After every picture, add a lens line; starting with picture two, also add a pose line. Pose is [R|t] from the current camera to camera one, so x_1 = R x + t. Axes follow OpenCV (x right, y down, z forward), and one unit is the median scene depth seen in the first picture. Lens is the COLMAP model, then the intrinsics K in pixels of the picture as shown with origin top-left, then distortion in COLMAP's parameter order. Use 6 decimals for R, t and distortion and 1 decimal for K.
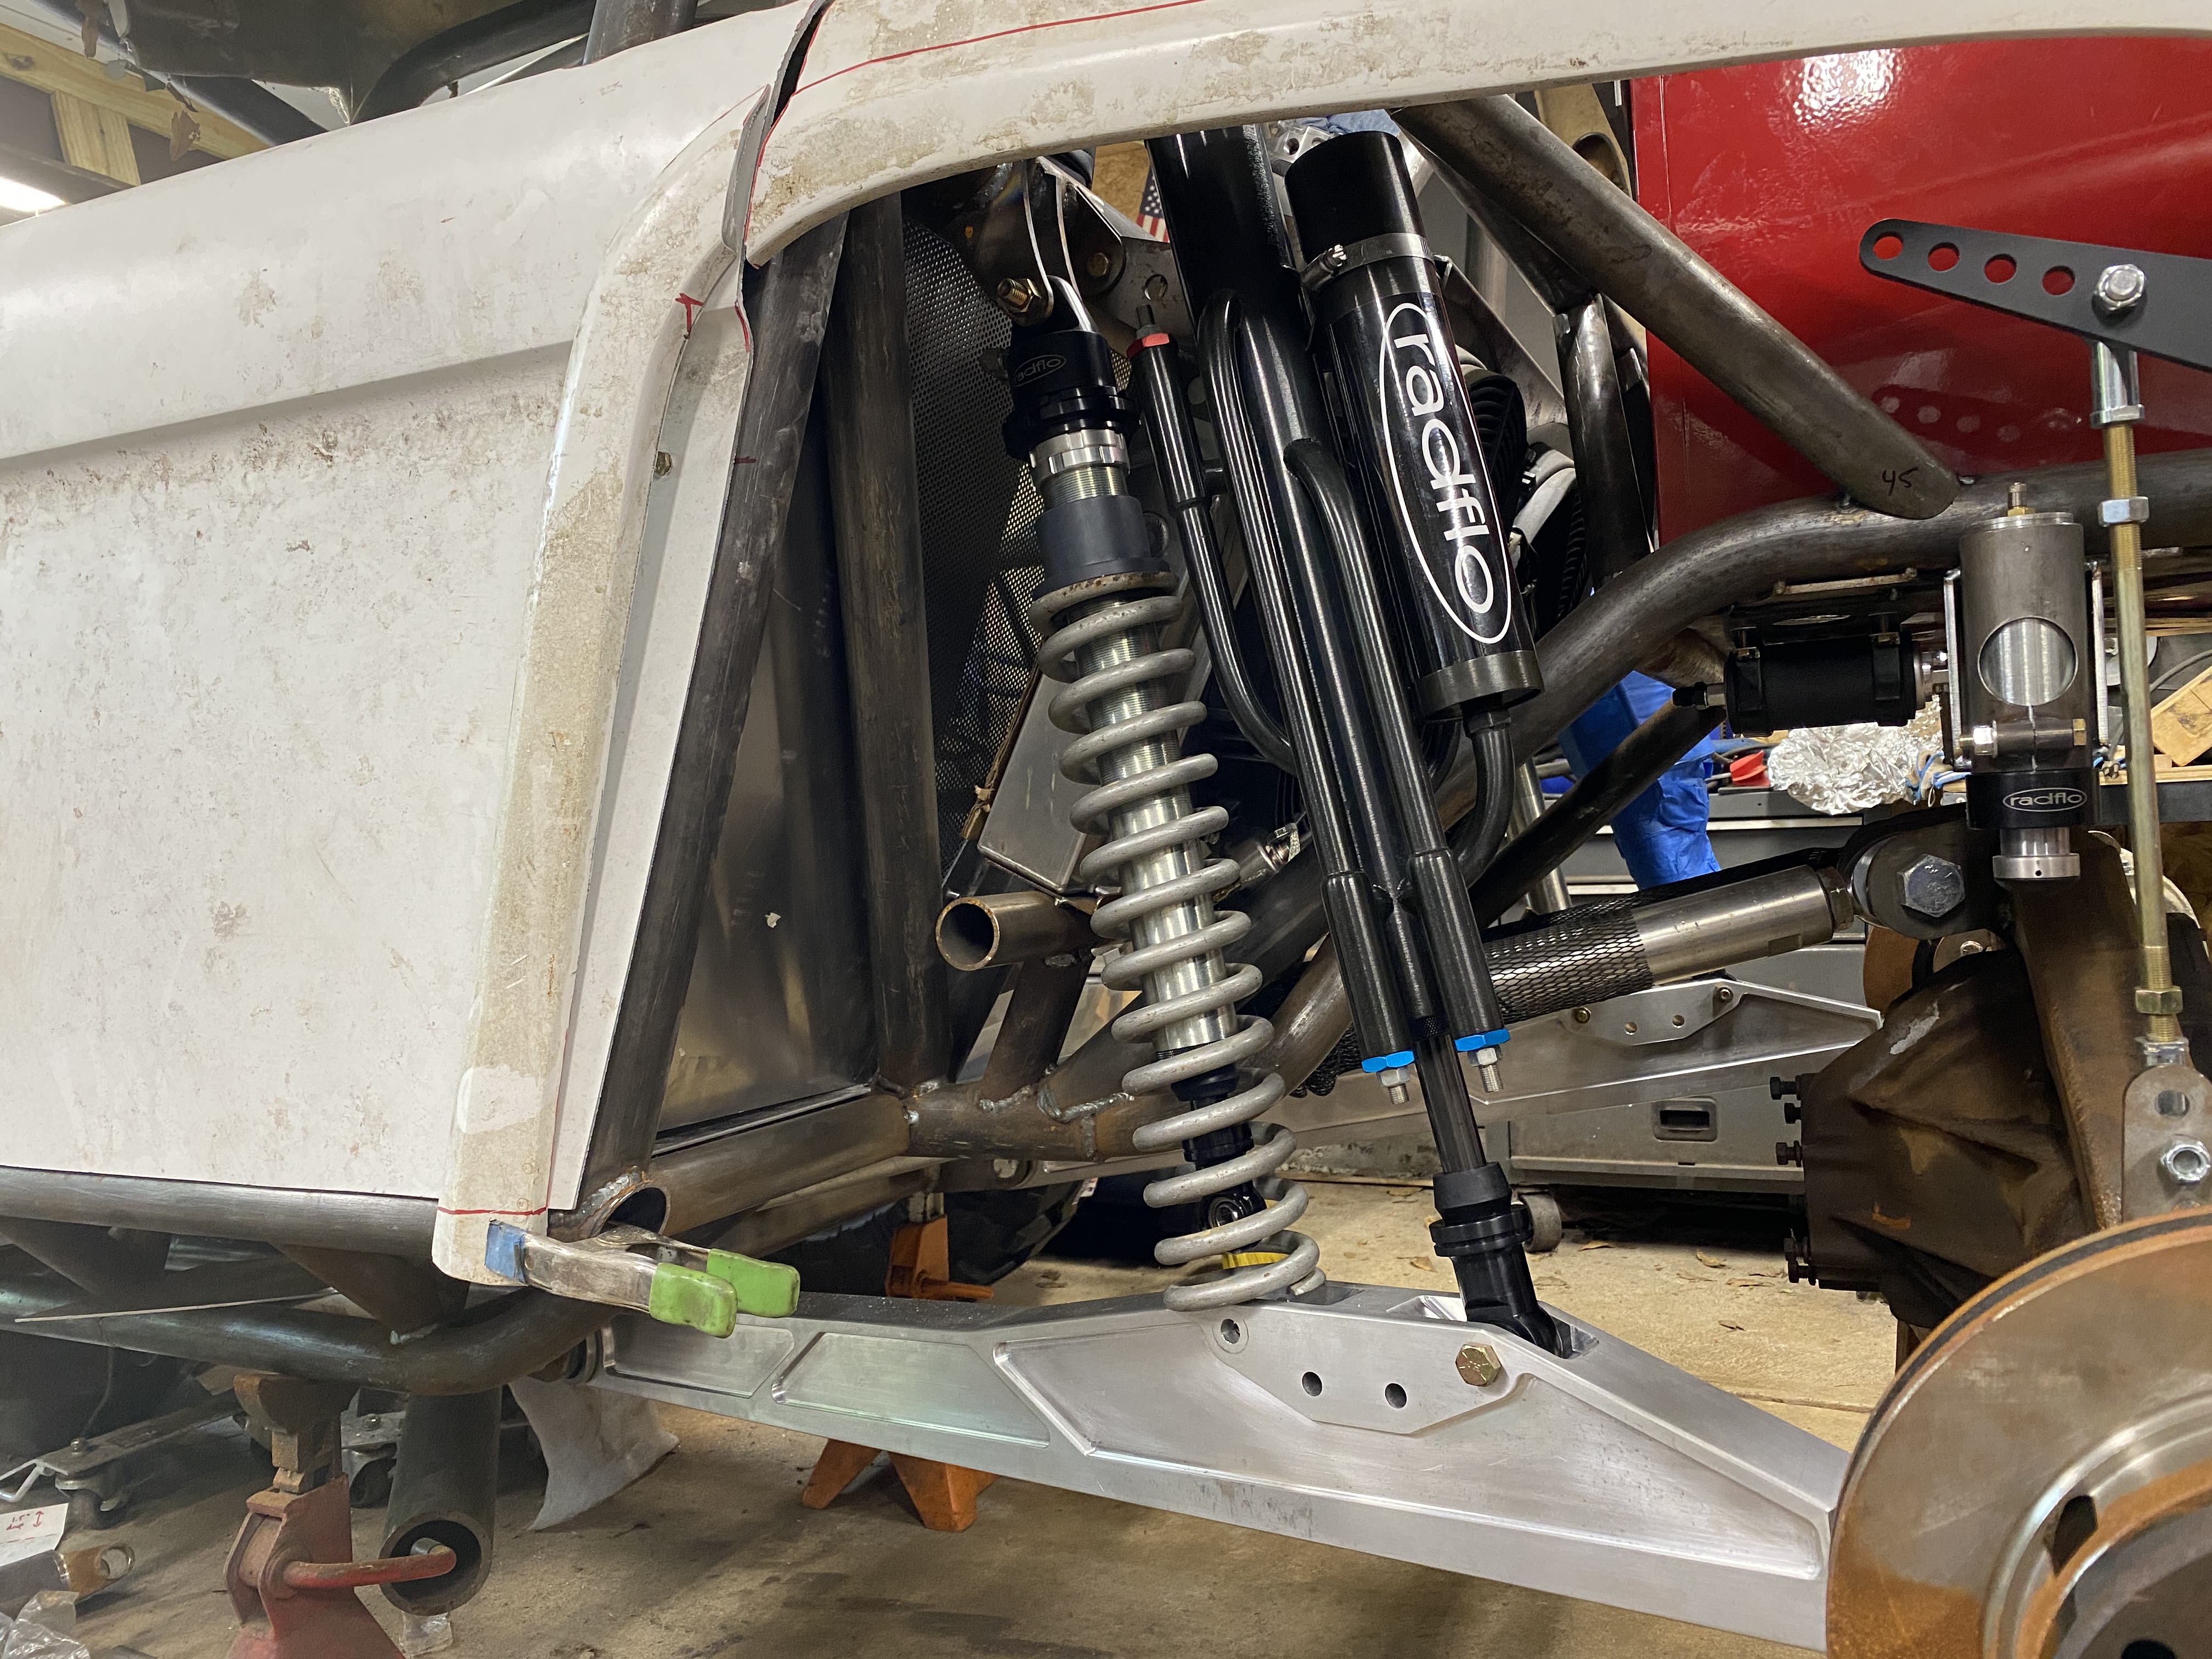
lens RADIAL K [[1726.0, 0, 1100.9], [0, 1726.0, 829.8], [0, 0, 1]] dist [0.017892, -0.016636]
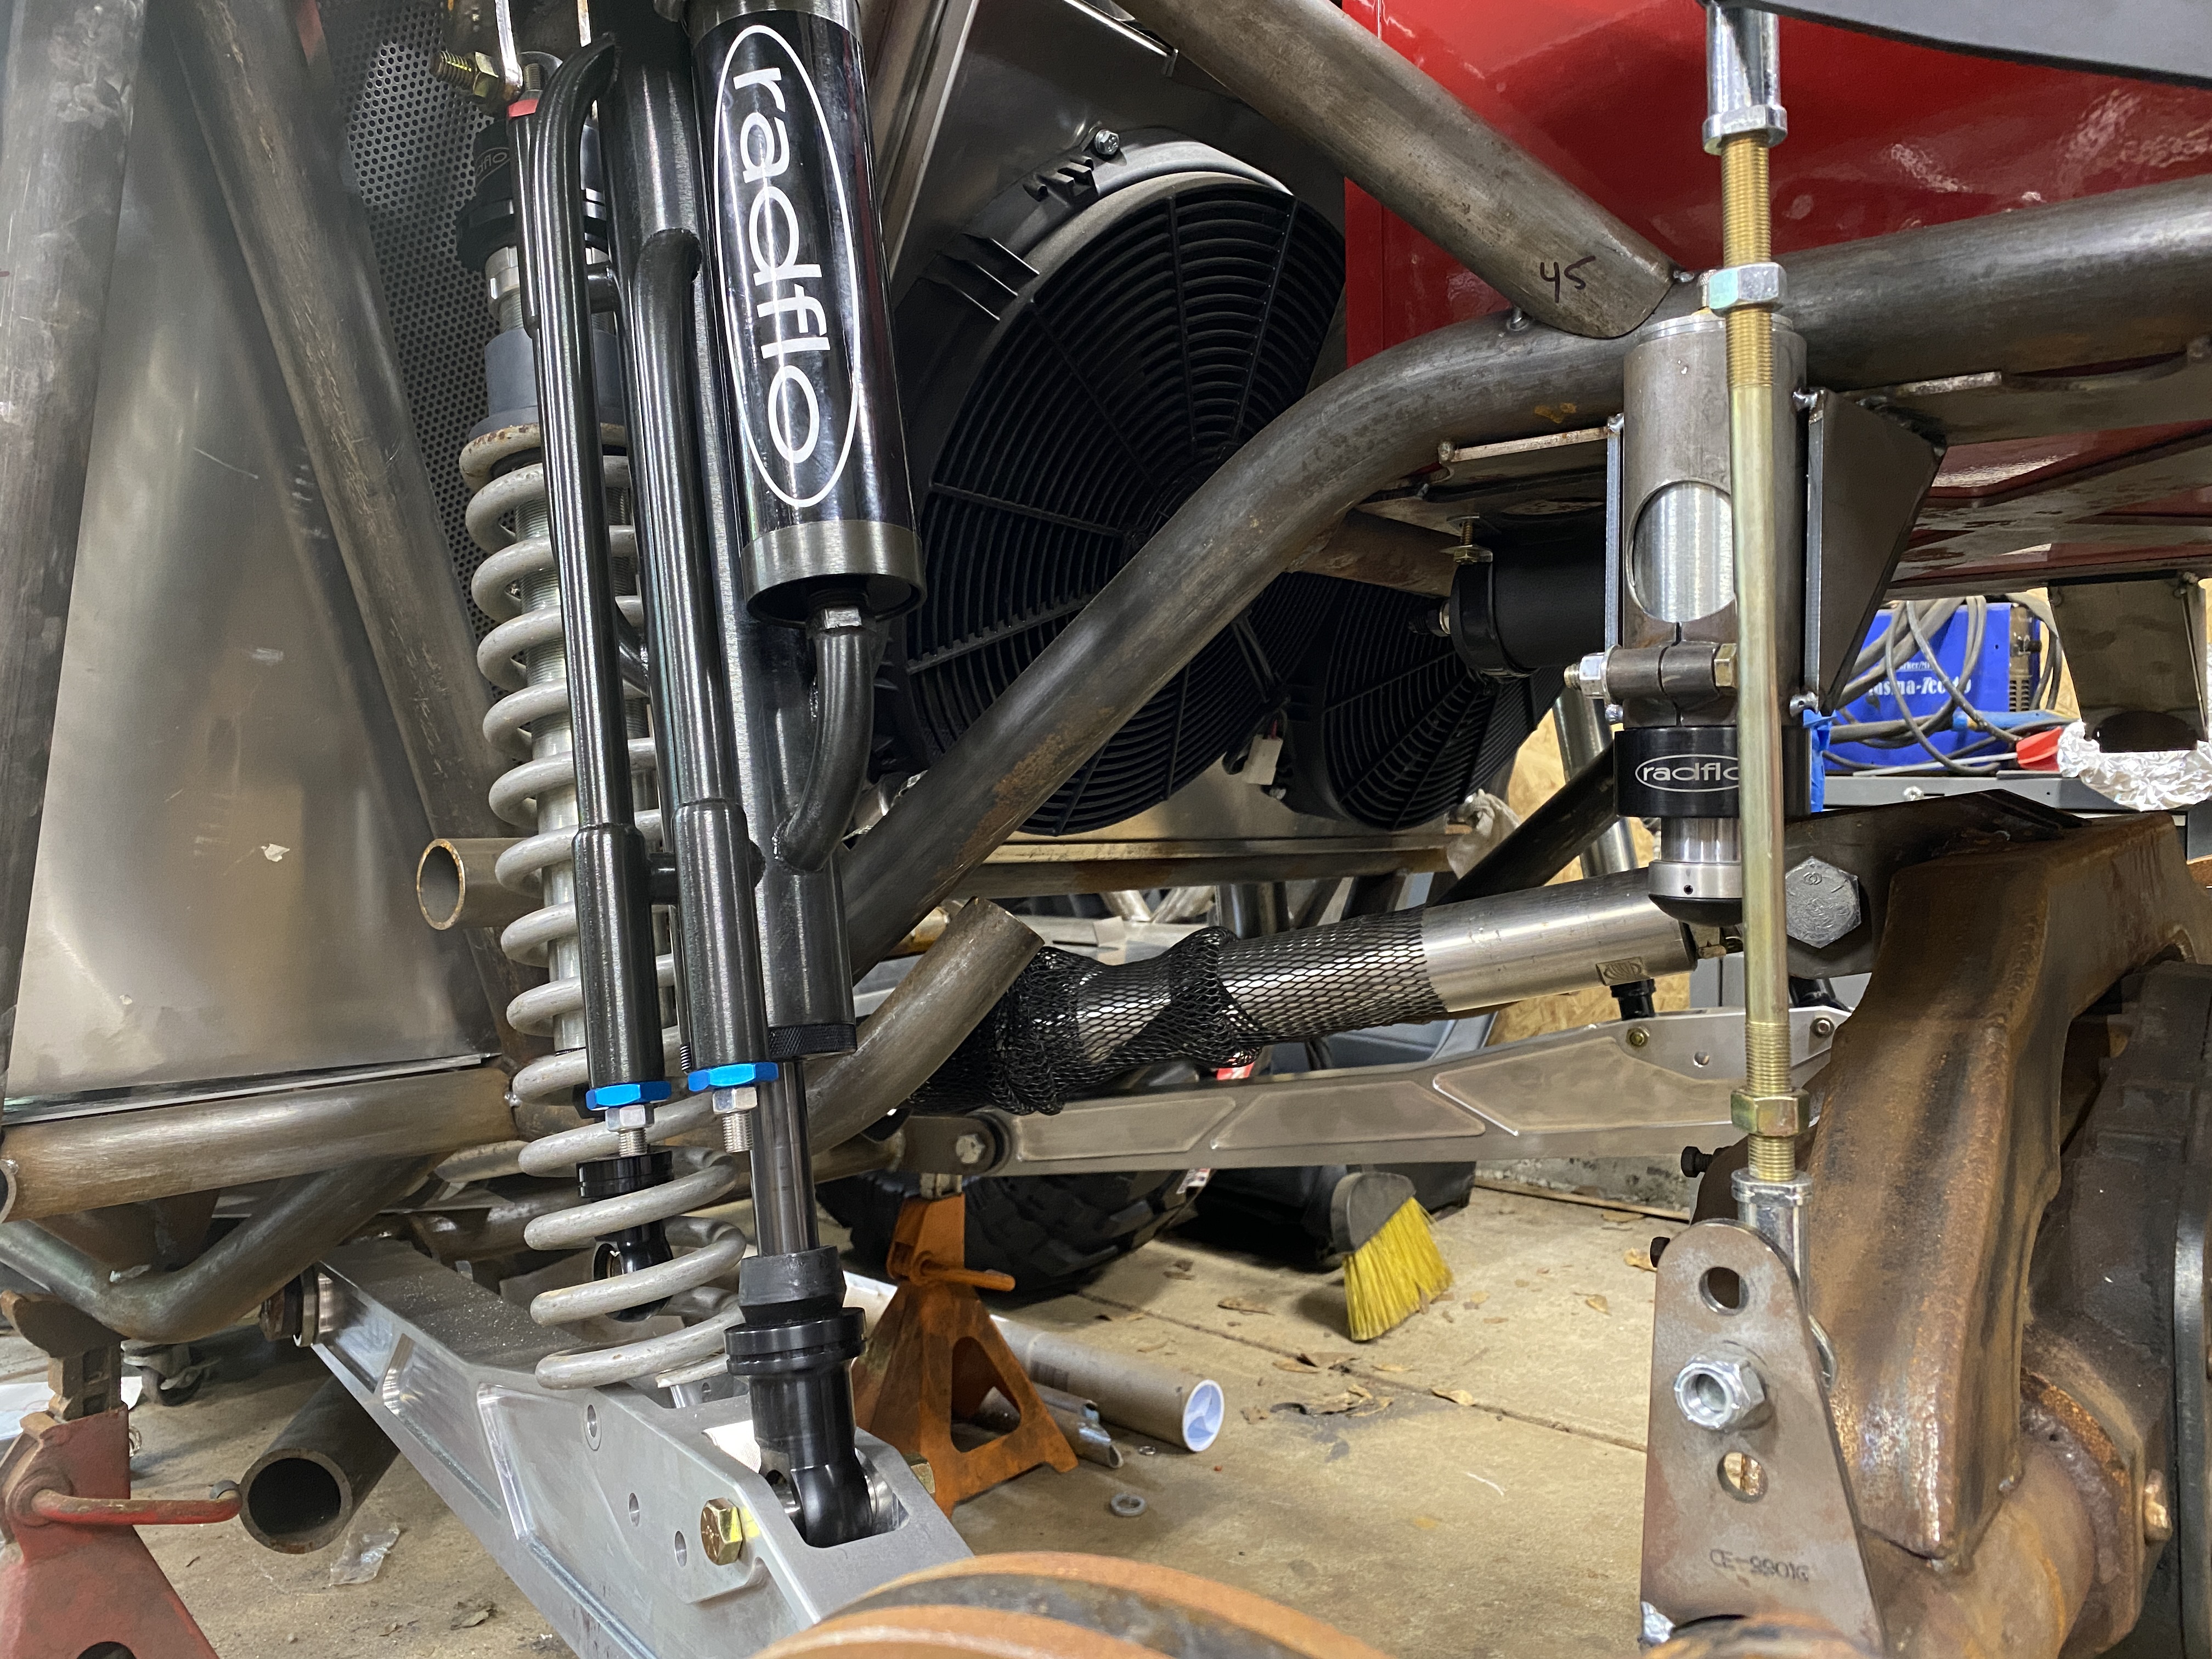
lens RADIAL K [[1726.0, 0, 1110.7], [0, 1726.0, 832.2], [0, 0, 1]] dist [0.017892, -0.016636]
pose [[0.966449, 0.056447, -0.250580, 0.364937], [-0.049600, 0.998205, 0.033561, -0.004919], [0.252025, -0.020006, 0.967514, 0.248726]]
